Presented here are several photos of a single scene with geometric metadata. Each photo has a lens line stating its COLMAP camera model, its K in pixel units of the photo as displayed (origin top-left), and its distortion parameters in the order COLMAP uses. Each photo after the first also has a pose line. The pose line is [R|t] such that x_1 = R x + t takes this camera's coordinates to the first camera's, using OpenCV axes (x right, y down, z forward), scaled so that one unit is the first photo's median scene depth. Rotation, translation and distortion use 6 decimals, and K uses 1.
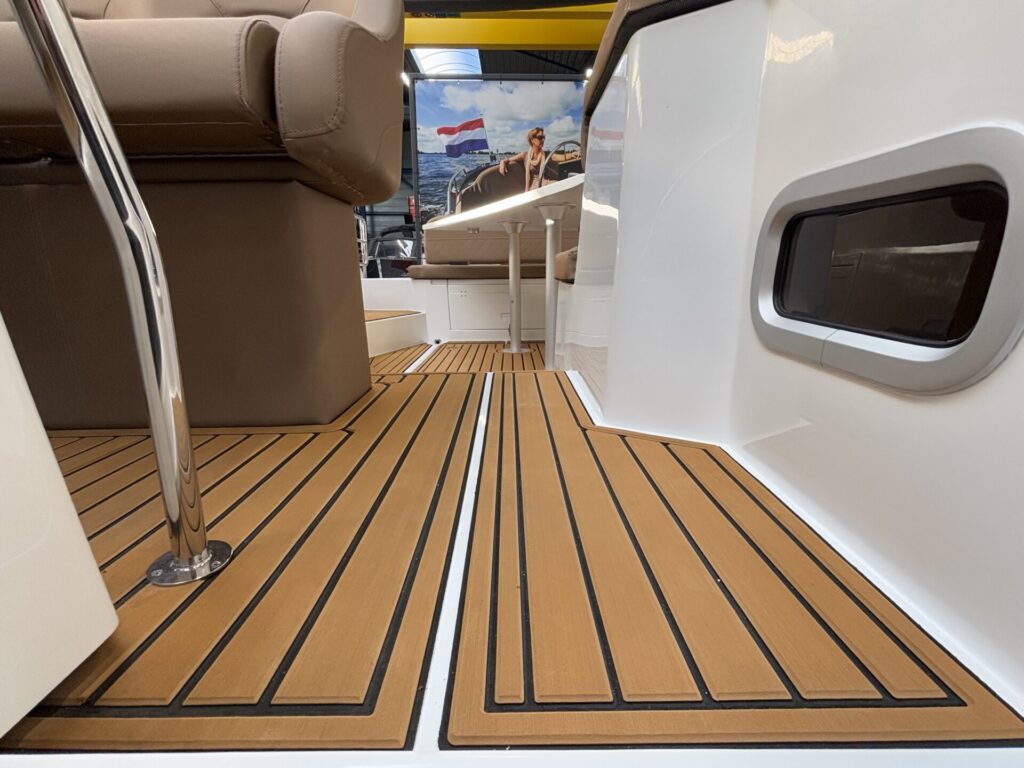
lens RADIAL K [[455.5, 0, 510.8], [0, 455.5, 379.7], [0, 0, 1]] dist [0.001208, 0.000350]
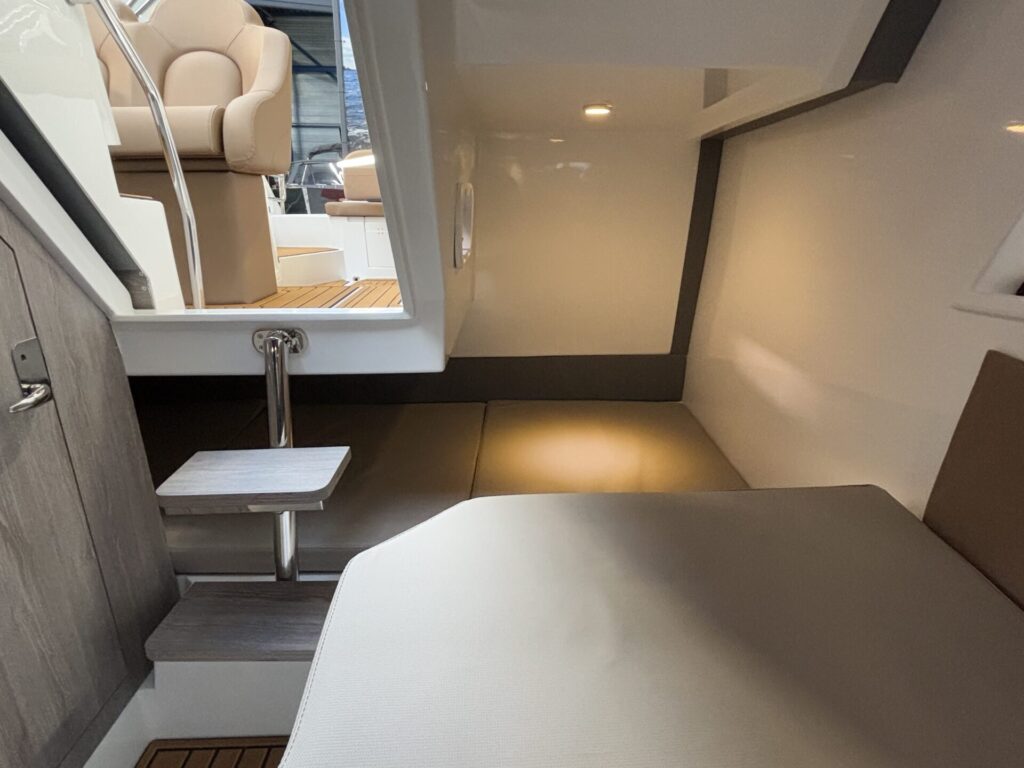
lens RADIAL K [[604.7, 0, 512.4], [0, 604.7, 386.9], [0, 0, 1]] dist [-0.007590, -0.006461]
pose [[0.999377, 0.002471, 0.035196, 0.130632], [-0.004693, 0.997990, 0.063204, 0.064557], [-0.034969, -0.063330, 0.997380, -0.339276]]
